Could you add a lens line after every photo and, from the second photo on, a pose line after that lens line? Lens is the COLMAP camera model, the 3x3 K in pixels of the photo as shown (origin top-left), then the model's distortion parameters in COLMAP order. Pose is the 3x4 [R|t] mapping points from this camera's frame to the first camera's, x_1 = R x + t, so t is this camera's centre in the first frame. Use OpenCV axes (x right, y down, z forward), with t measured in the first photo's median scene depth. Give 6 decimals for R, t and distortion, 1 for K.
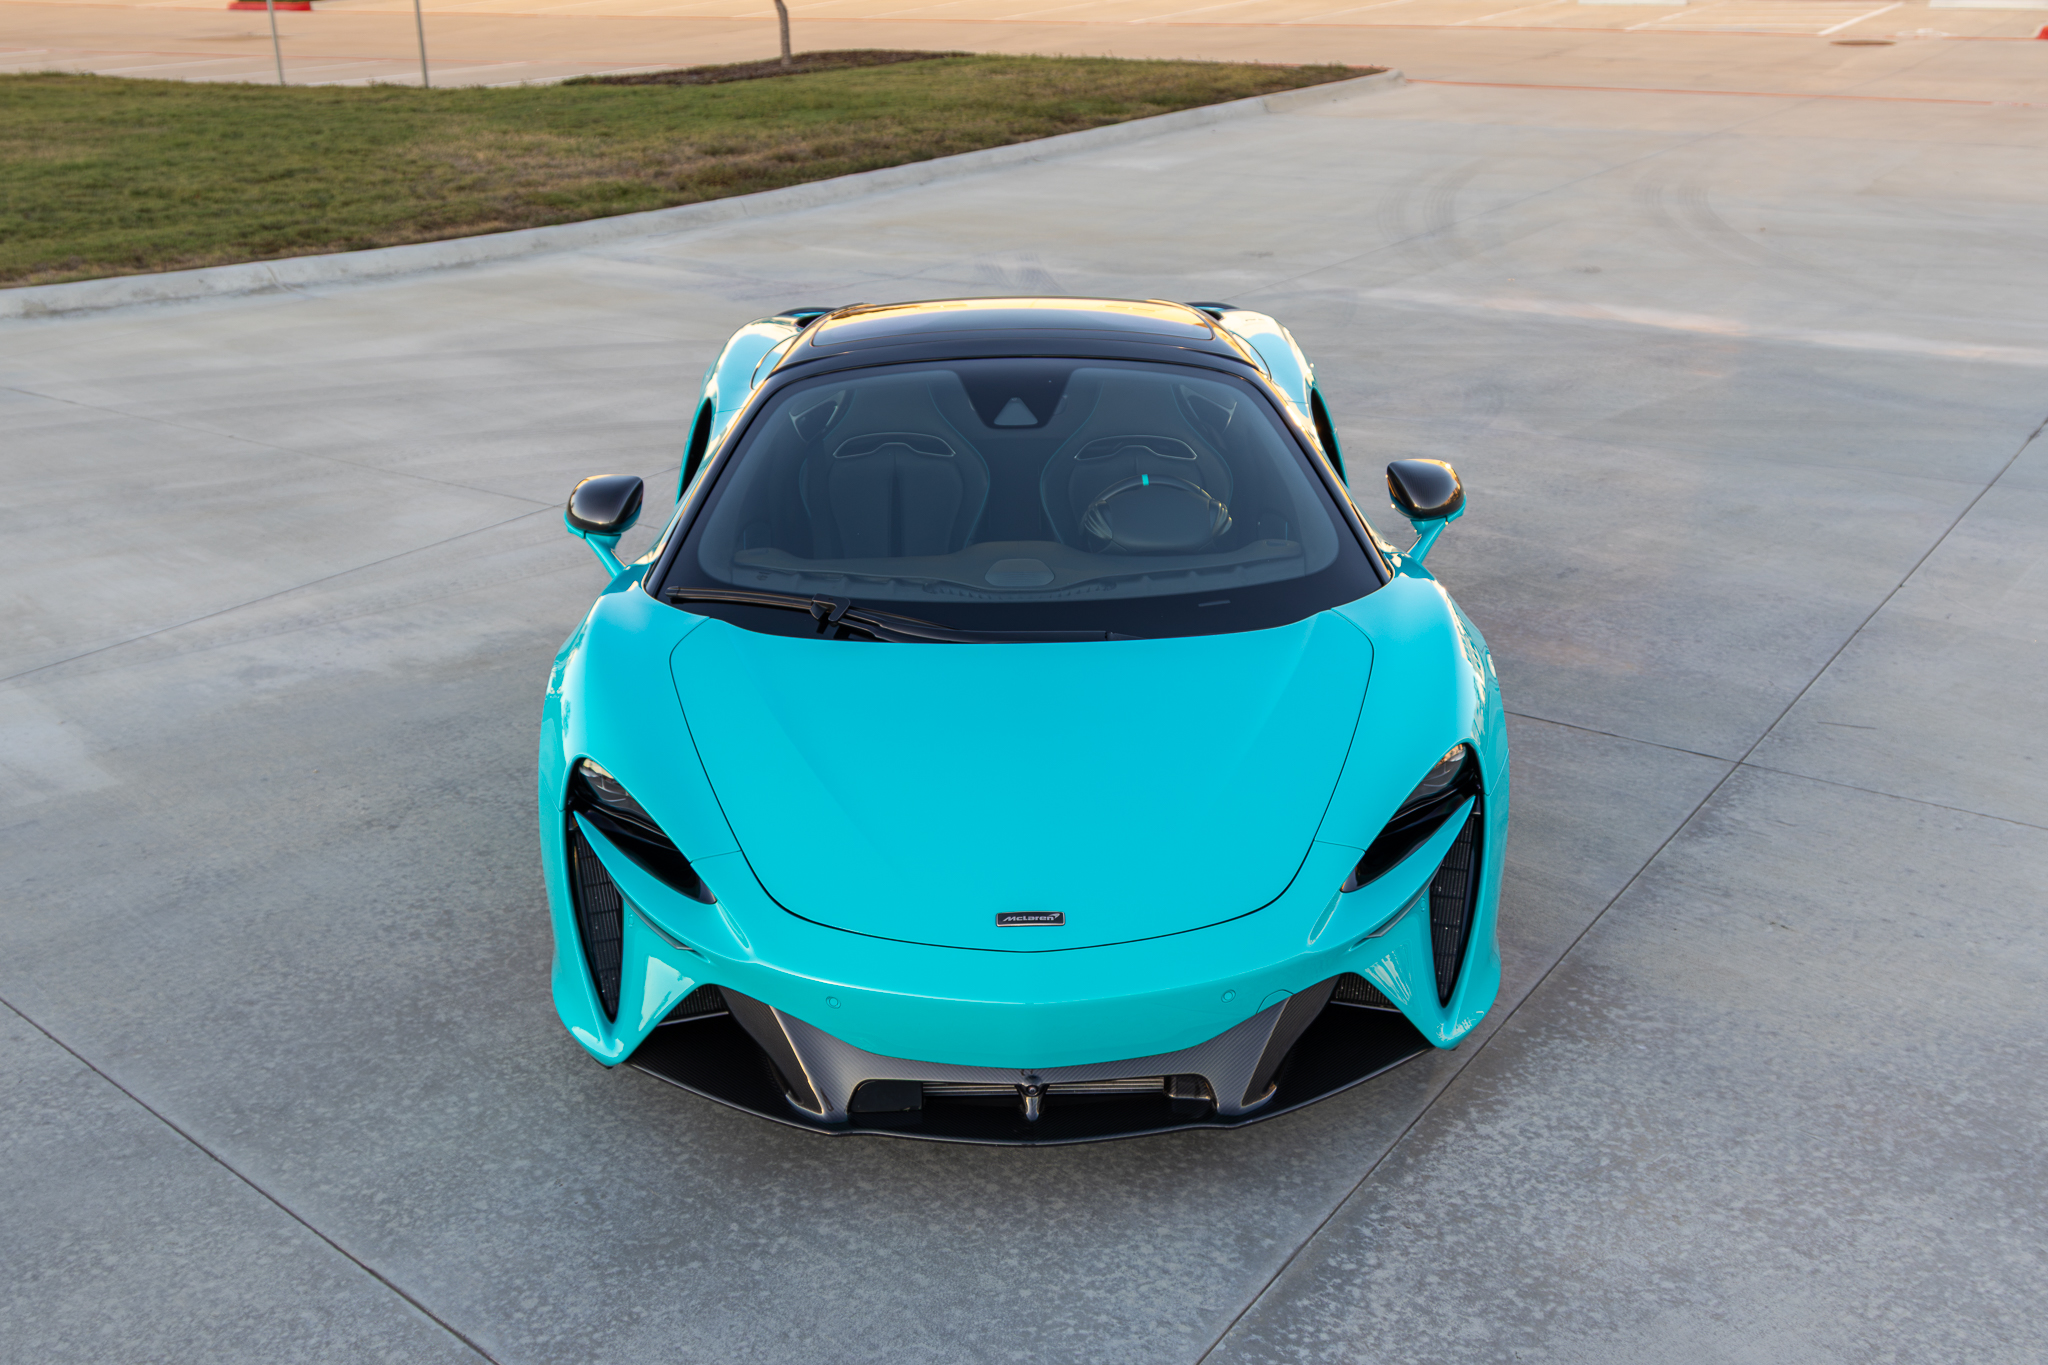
lens RADIAL K [[2150.2, 0, 1080.0], [0, 2150.2, 722.9], [0, 0, 1]] dist [0.001318, 0.000000]
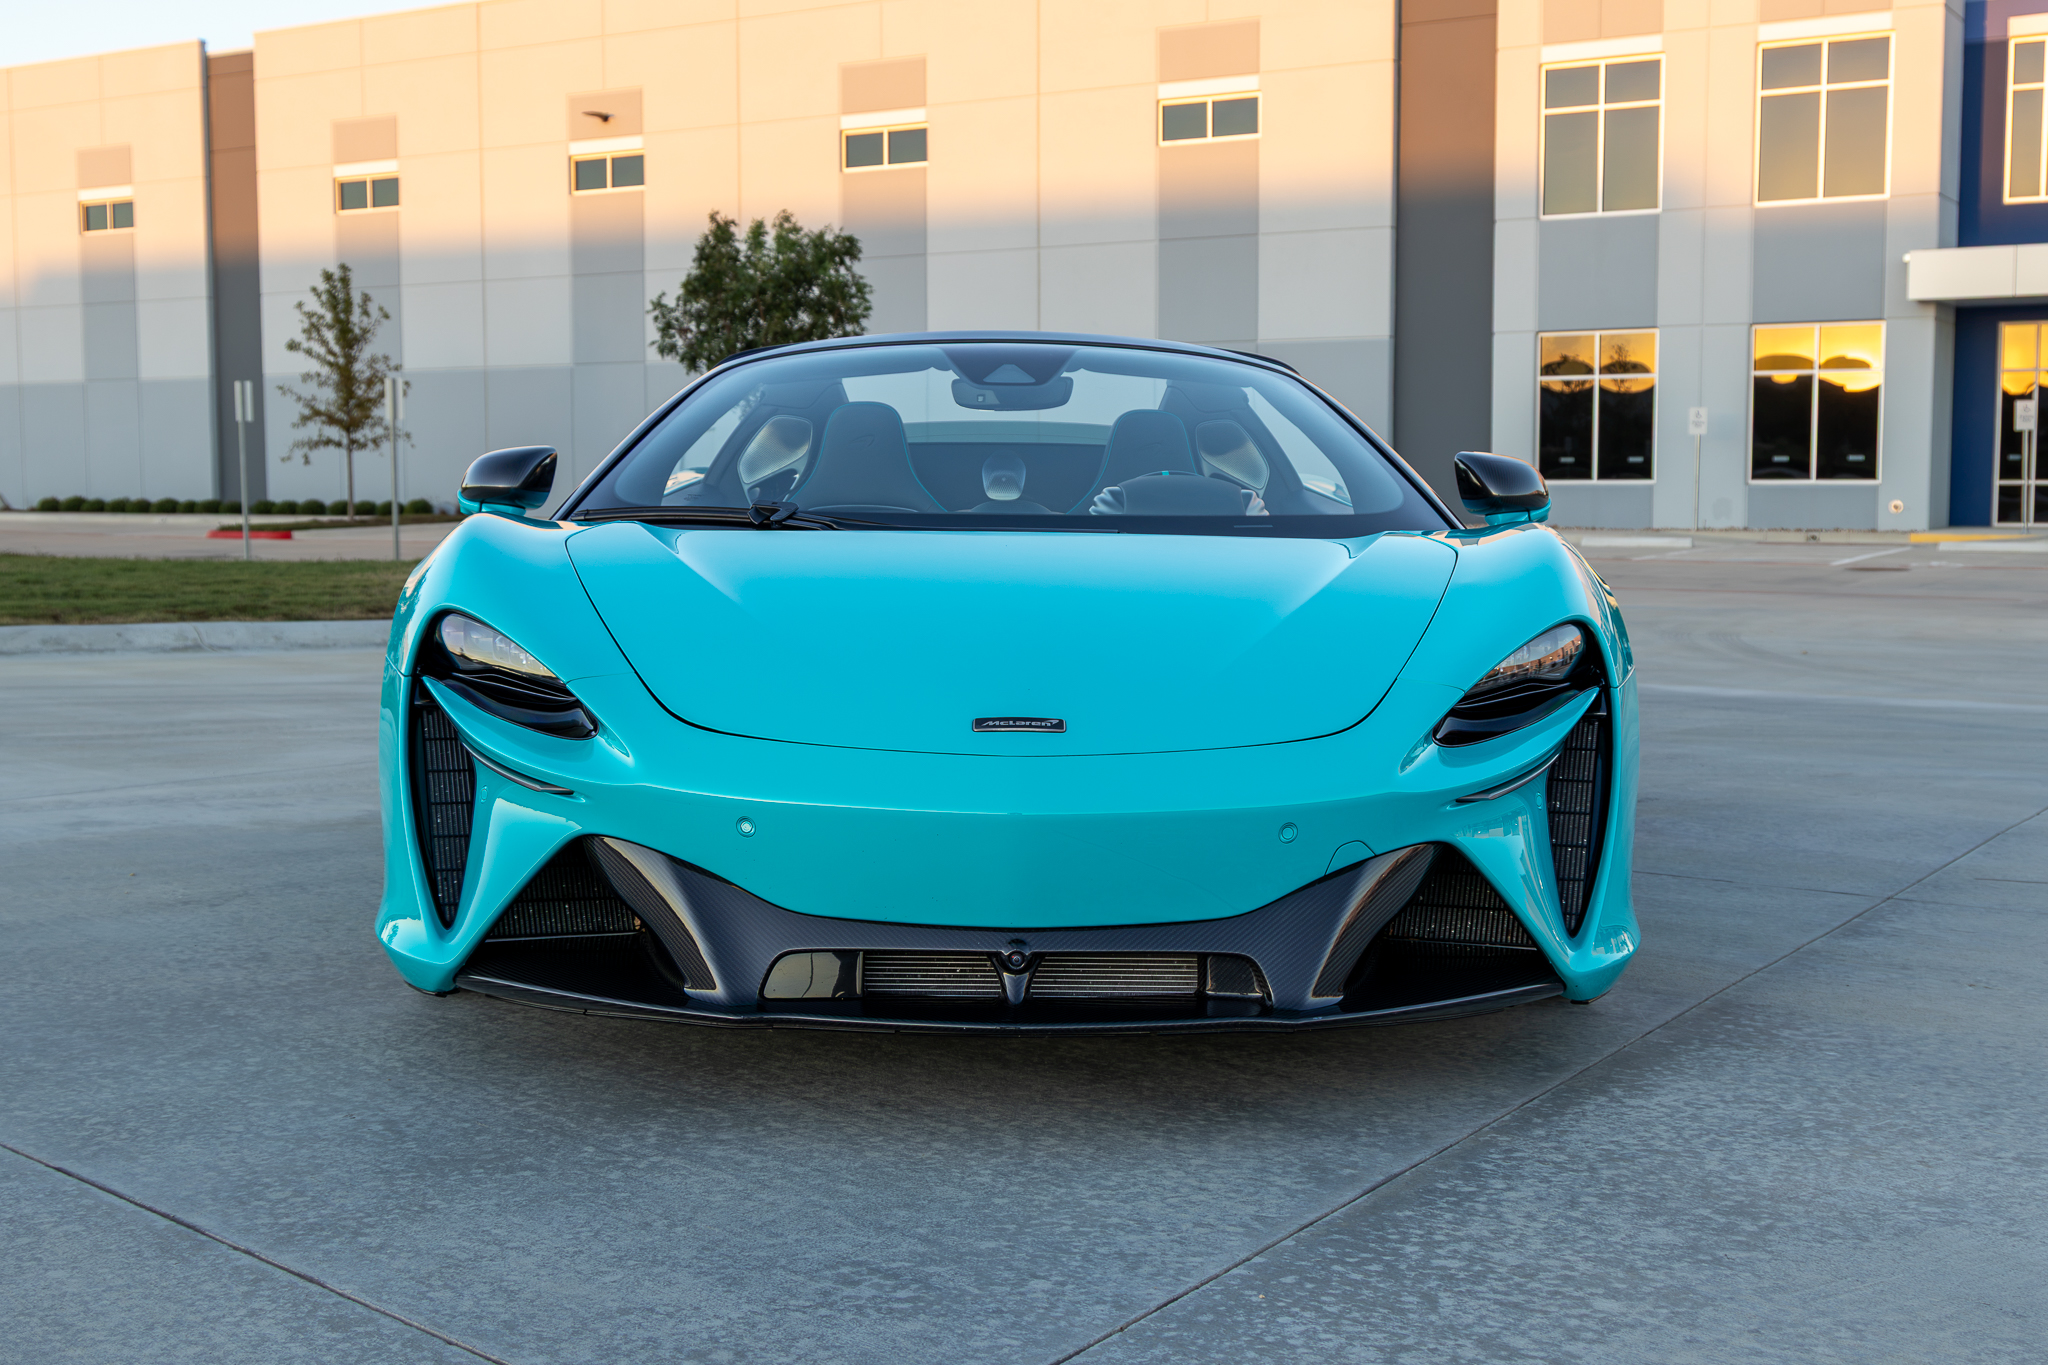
lens RADIAL K [[2268.2, 0, 1071.8], [0, 2268.2, 765.9], [0, 0, 1]] dist [-0.002452, 0.000000]
pose [[0.999884, 0.015233, 0.000685, -0.004934], [-0.014537, 0.965816, -0.258822, 0.295314], [-0.004604, 0.258782, 0.965925, 0.243172]]
